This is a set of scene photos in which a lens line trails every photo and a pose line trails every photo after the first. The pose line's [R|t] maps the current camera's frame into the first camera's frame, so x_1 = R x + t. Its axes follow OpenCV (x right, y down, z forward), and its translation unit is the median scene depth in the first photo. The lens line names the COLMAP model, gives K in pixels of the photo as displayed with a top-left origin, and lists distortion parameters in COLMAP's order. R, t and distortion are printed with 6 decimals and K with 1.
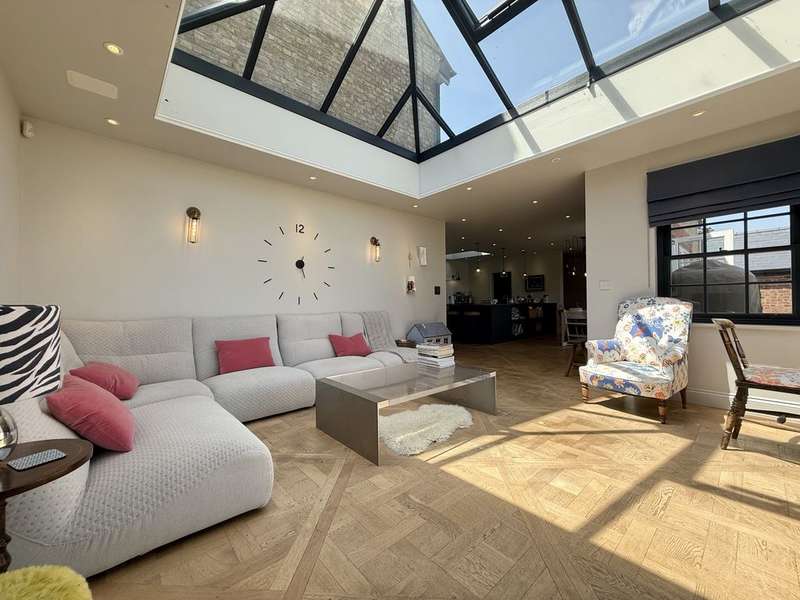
lens RADIAL K [[317.1, 0, 393.6], [0, 317.1, 299.1], [0, 0, 1]] dist [-0.001050, -0.000406]
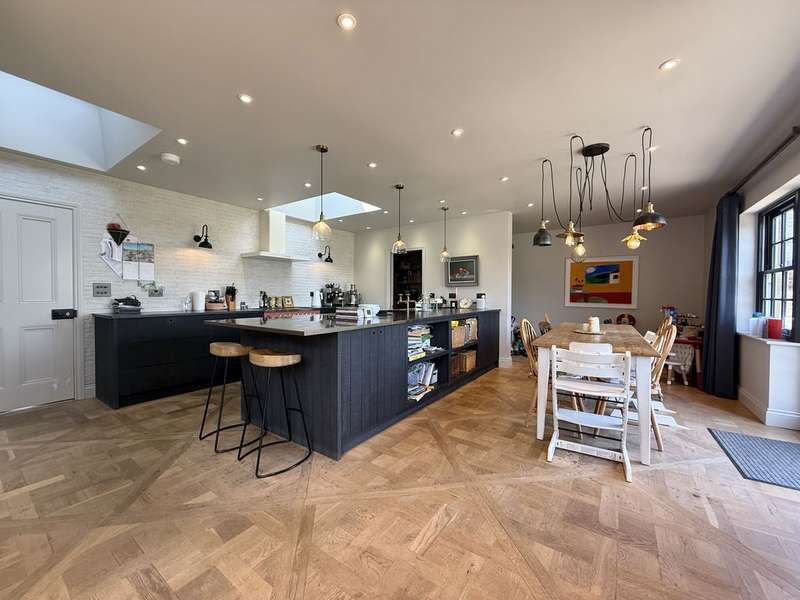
lens RADIAL K [[317.1, 0, 400.5], [0, 317.1, 299.7], [0, 0, 1]] dist [-0.001050, -0.000406]
pose [[0.970969, 0.007490, 0.239088, 0.224662], [-0.014302, 0.999539, 0.026771, -0.015182], [-0.238778, -0.029413, 0.970629, 0.521504]]
